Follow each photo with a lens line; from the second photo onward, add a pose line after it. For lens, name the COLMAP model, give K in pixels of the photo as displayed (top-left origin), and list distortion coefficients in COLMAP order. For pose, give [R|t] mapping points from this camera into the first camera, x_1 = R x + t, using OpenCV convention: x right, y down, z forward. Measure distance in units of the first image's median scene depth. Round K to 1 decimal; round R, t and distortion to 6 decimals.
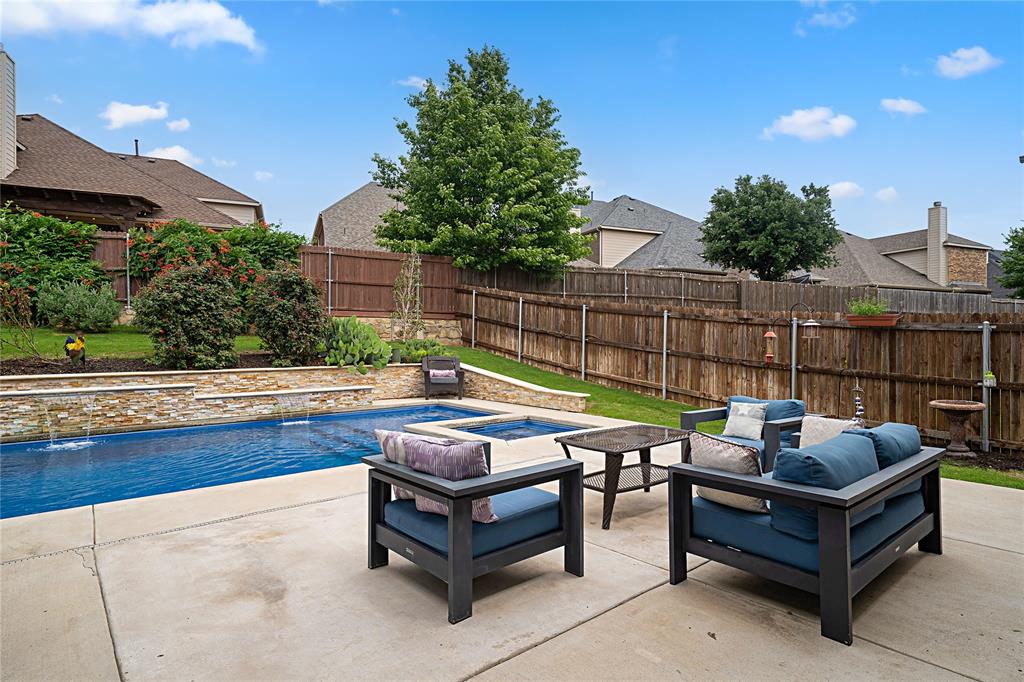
lens RADIAL K [[545.7, 0, 512.0], [0, 545.7, 341.0], [0, 0, 1]] dist [0.007290, 0.001572]
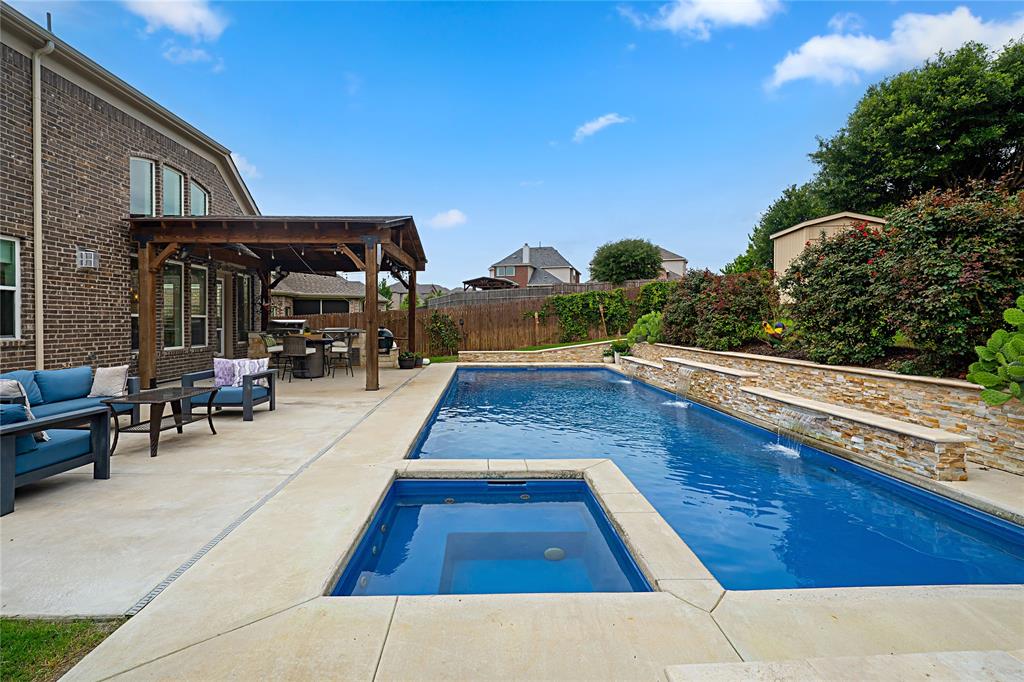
lens RADIAL K [[471.1, 0, 513.9], [0, 471.1, 323.4], [0, 0, 1]] dist [-0.002857, 0.006433]
pose [[-0.604616, -0.000472, -0.796517, 0.219252], [-0.004145, 0.999988, 0.002553, -0.005394], [0.796506, 0.004845, -0.604611, 0.881055]]
